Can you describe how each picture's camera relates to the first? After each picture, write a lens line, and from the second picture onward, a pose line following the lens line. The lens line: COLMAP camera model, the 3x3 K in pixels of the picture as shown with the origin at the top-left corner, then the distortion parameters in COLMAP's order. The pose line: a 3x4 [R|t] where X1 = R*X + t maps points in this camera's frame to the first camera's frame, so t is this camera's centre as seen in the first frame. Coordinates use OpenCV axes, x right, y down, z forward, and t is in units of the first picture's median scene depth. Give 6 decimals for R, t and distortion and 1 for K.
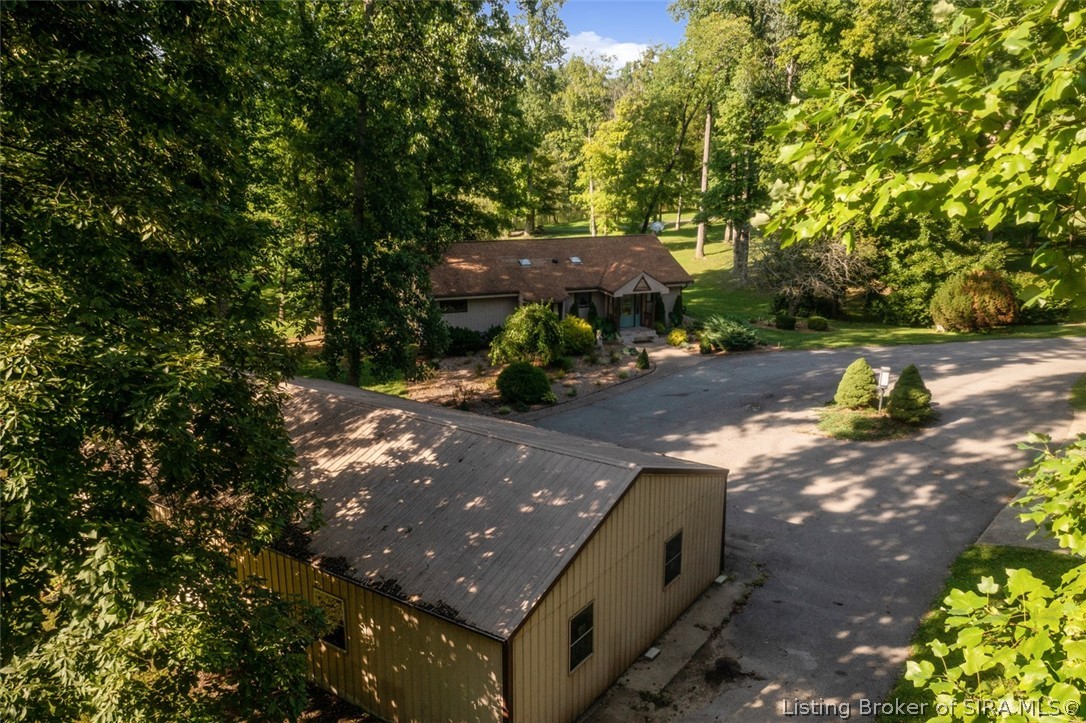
lens RADIAL K [[860.6, 0, 500.4], [0, 860.6, 361.7], [0, 0, 1]] dist [0.000168, -0.000236]
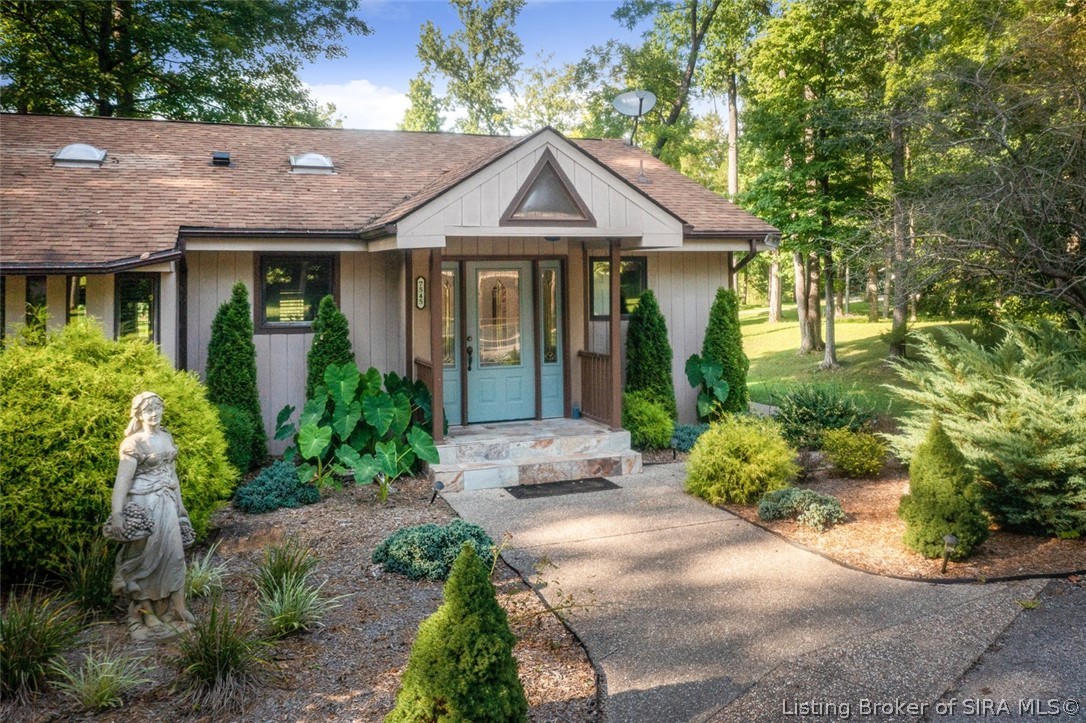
lens RADIAL K [[889.0, 0, 533.7], [0, 889.0, 266.8], [0, 0, 1]] dist [-0.051375, 0.054856]
pose [[0.999607, -0.006676, 0.027238, 0.154759], [0.013863, 0.961913, -0.273005, -0.016598], [-0.024378, 0.273275, 0.961627, 0.798716]]
